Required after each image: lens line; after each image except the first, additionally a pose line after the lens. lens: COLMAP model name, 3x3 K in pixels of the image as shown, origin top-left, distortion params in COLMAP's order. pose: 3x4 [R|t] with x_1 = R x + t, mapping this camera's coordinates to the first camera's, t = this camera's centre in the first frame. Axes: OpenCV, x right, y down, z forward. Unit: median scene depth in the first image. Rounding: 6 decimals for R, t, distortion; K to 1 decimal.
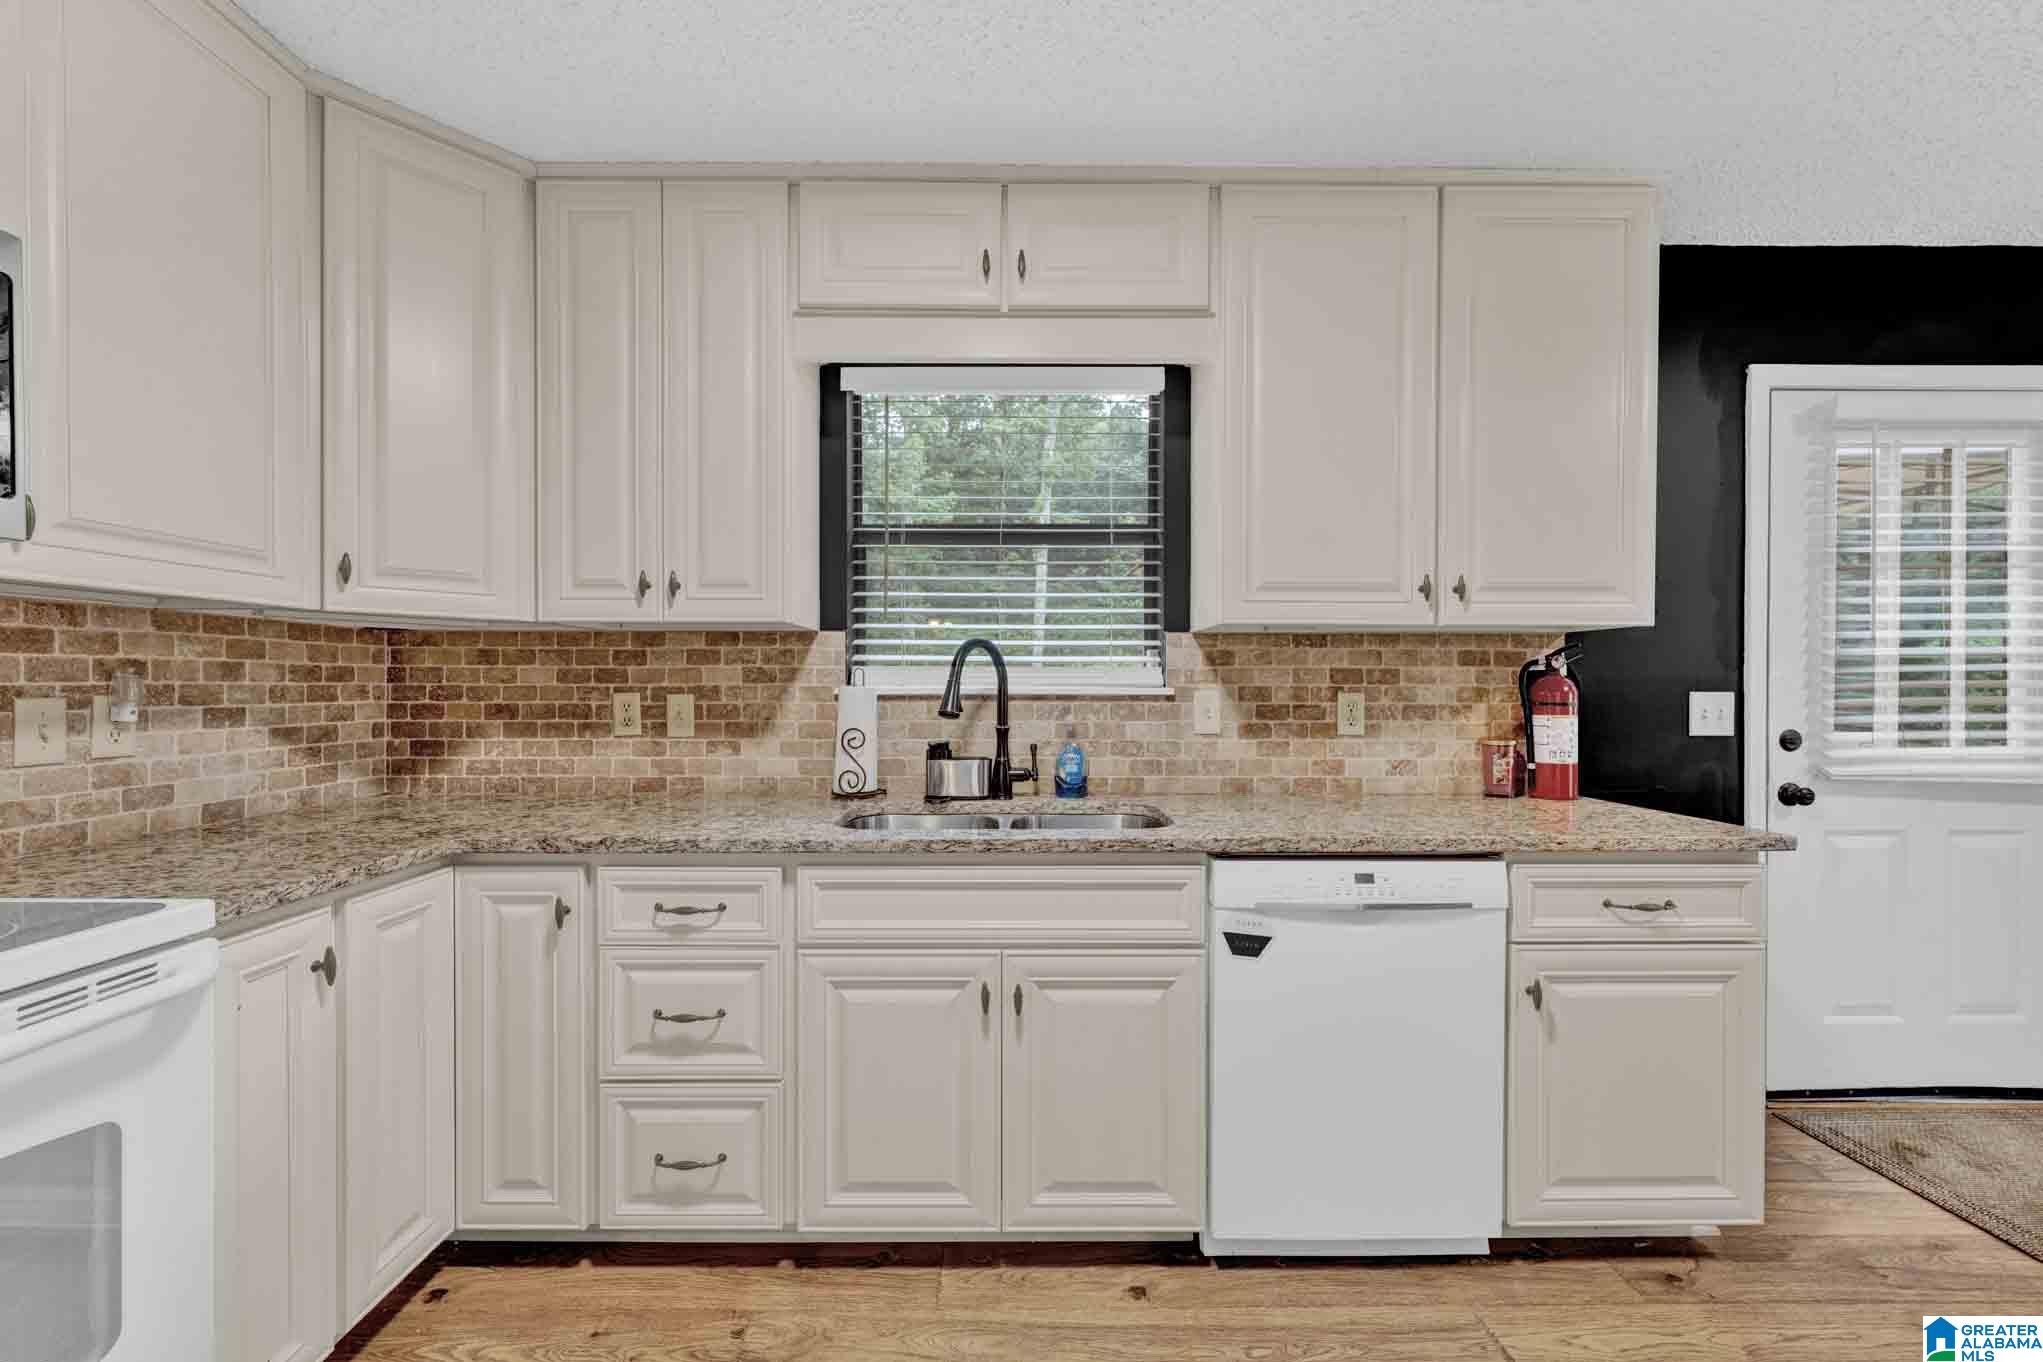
lens RADIAL K [[821.2, 0, 1009.7], [0, 821.2, 701.0], [0, 0, 1]] dist [0.000594, -0.000293]
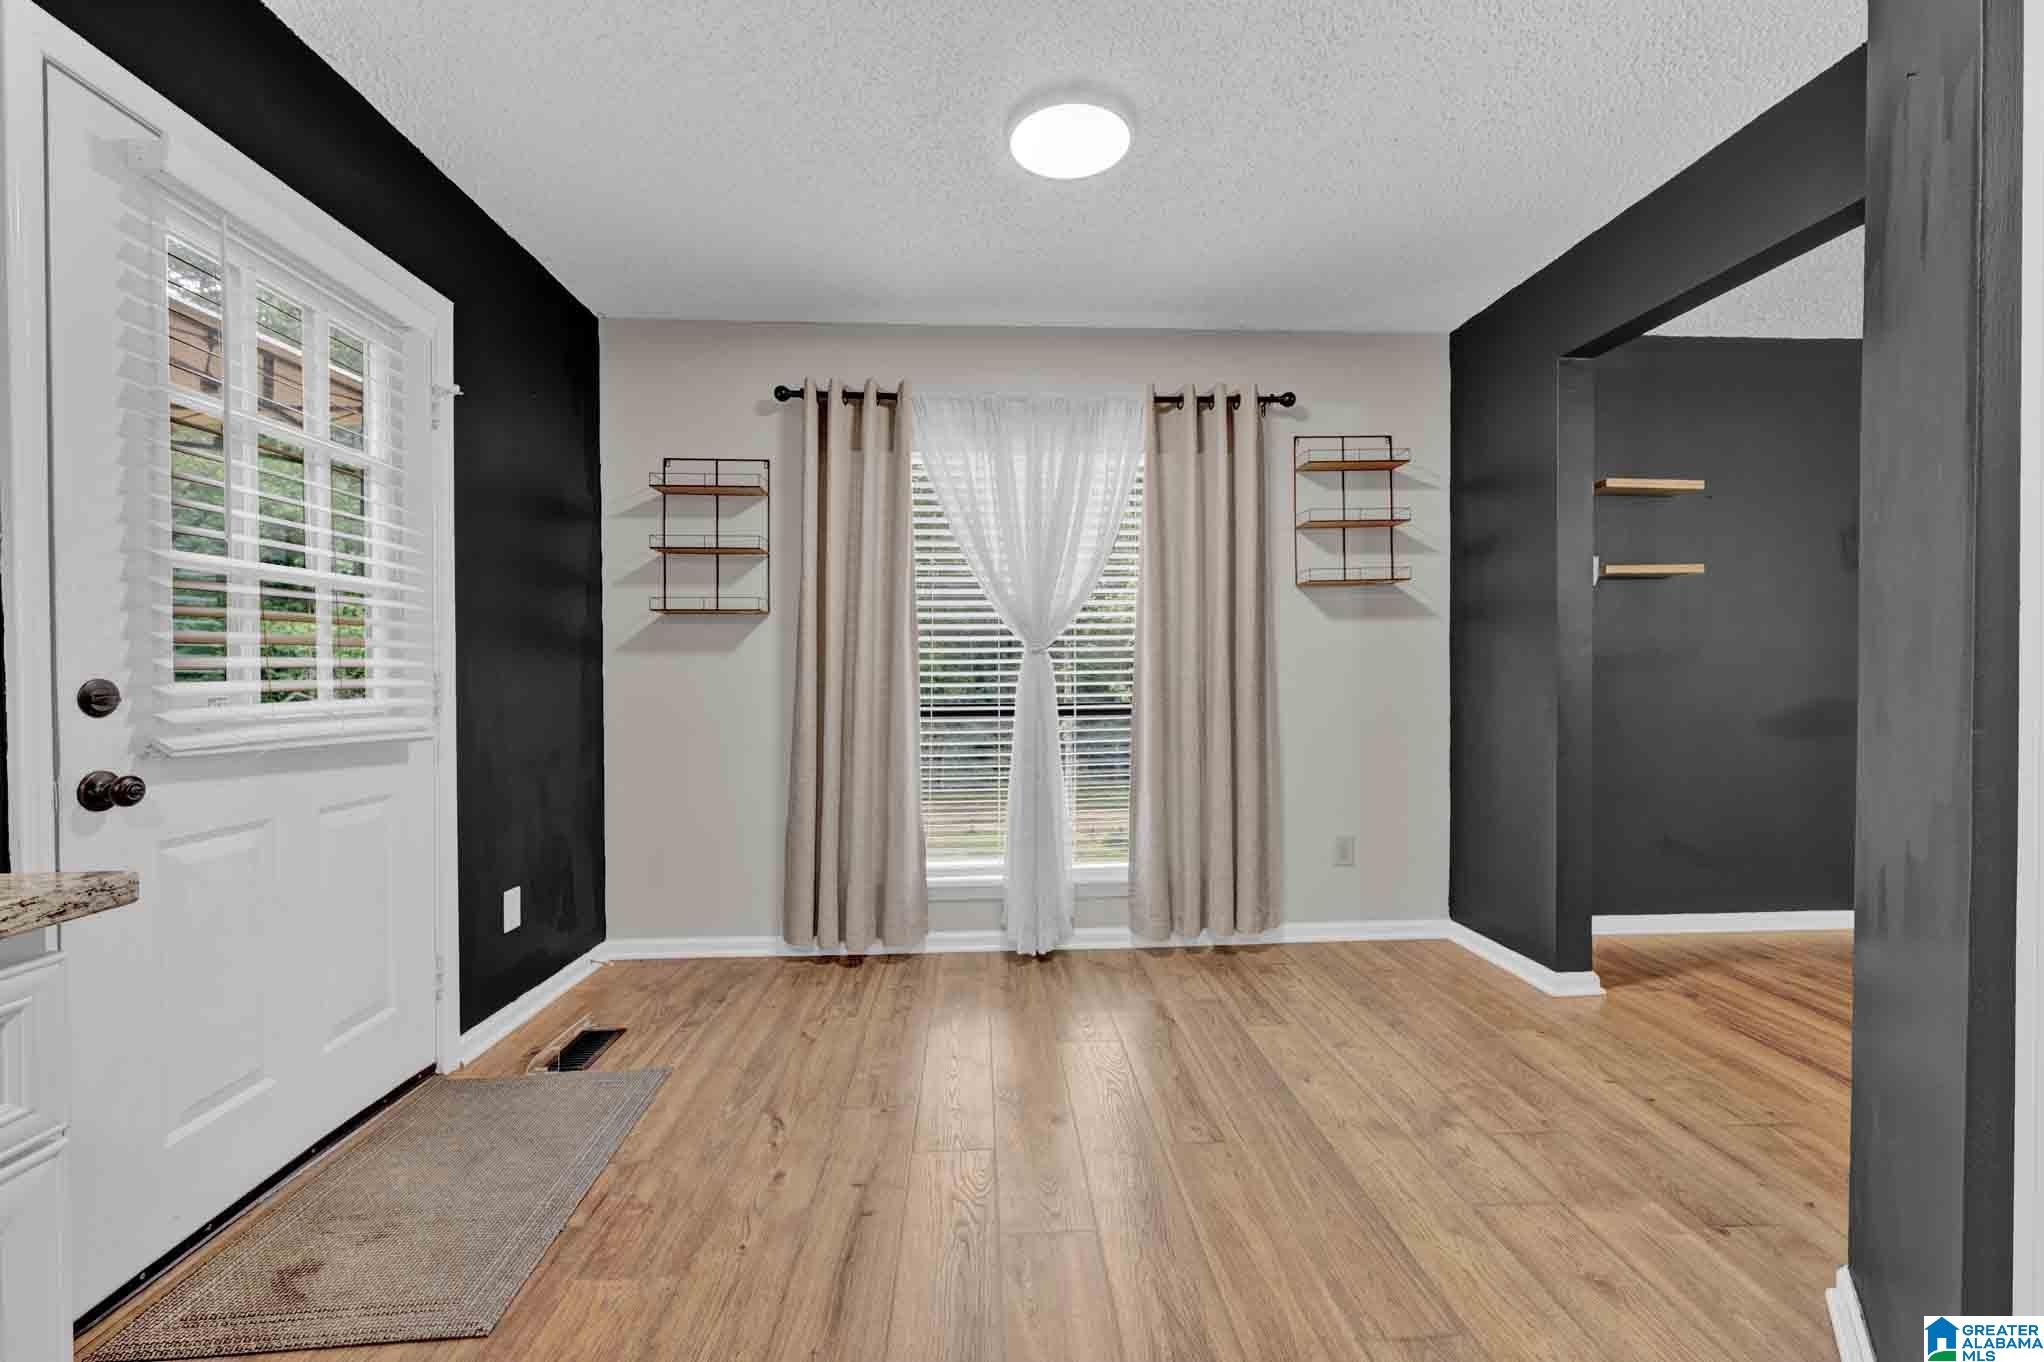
lens RADIAL K [[821.6, 0, 1014.2], [0, 821.6, 686.4], [0, 0, 1]] dist [0.000594, -0.000293]
pose [[-0.050975, -0.016197, 0.998569, 0.340781], [0.005512, 0.999849, 0.016500, 0.034011], [-0.998685, 0.006345, -0.050878, 0.386940]]
